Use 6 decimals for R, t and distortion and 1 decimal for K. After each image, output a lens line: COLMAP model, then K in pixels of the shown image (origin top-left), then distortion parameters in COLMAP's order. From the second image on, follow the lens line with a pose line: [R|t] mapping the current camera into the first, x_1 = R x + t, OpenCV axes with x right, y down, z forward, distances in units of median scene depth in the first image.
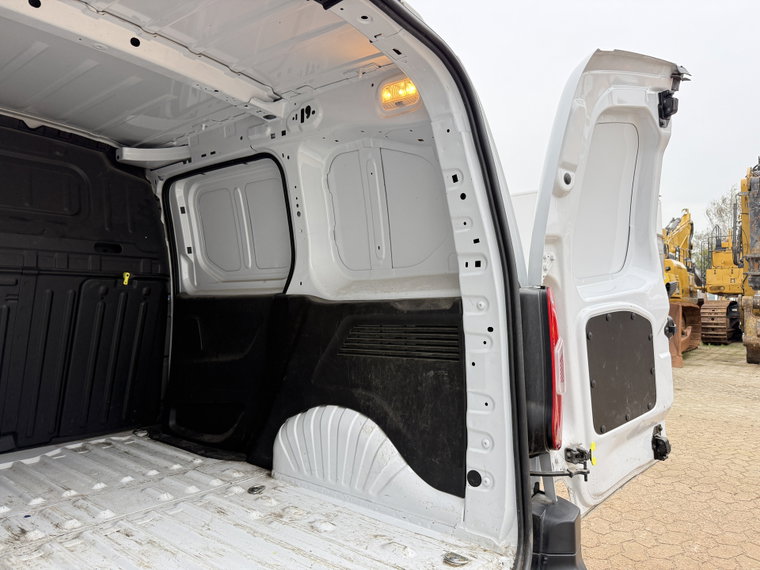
lens RADIAL K [[536.0, 0, 384.1], [0, 536.0, 286.5], [0, 0, 1]] dist [0.028550, -0.043879]
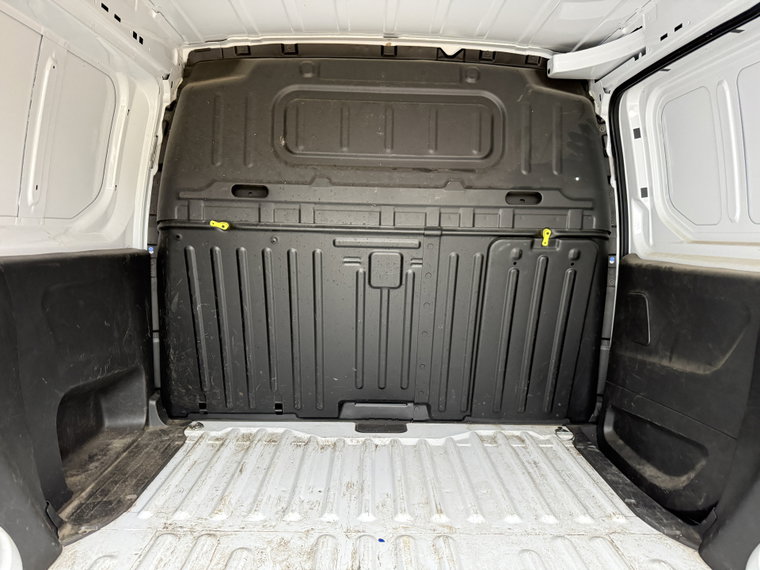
lens RADIAL K [[536.0, 0, 383.2], [0, 536.0, 288.1], [0, 0, 1]] dist [0.028550, -0.043879]
pose [[0.633580, 0.095393, -0.767774, -0.042354], [0.008833, 0.991413, 0.130468, -0.044556], [0.773627, -0.089444, 0.627297, 0.347730]]
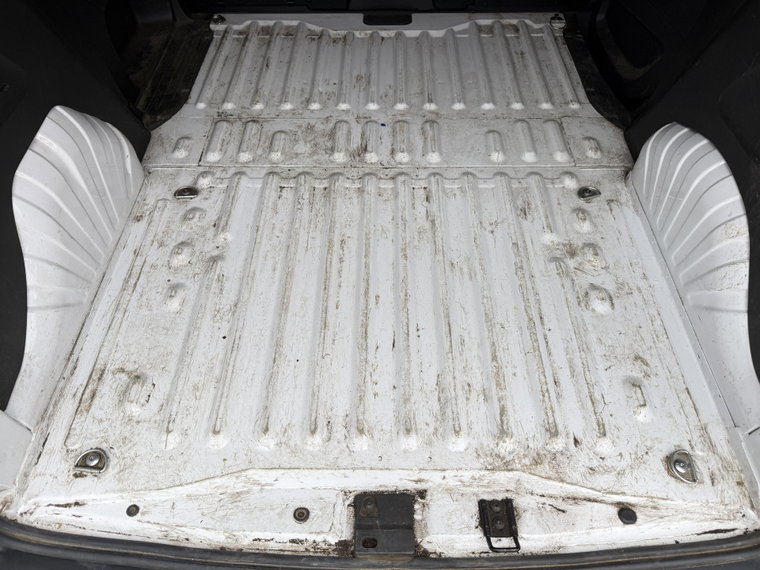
lens RADIAL K [[536.0, 0, 381.0], [0, 536.0, 284.7], [0, 0, 1]] dist [0.028550, -0.043879]
pose [[0.607467, 0.610960, -0.507653, 0.059187], [0.039237, 0.615225, 0.787374, -0.157247], [0.793375, -0.498223, 0.349757, 0.303361]]
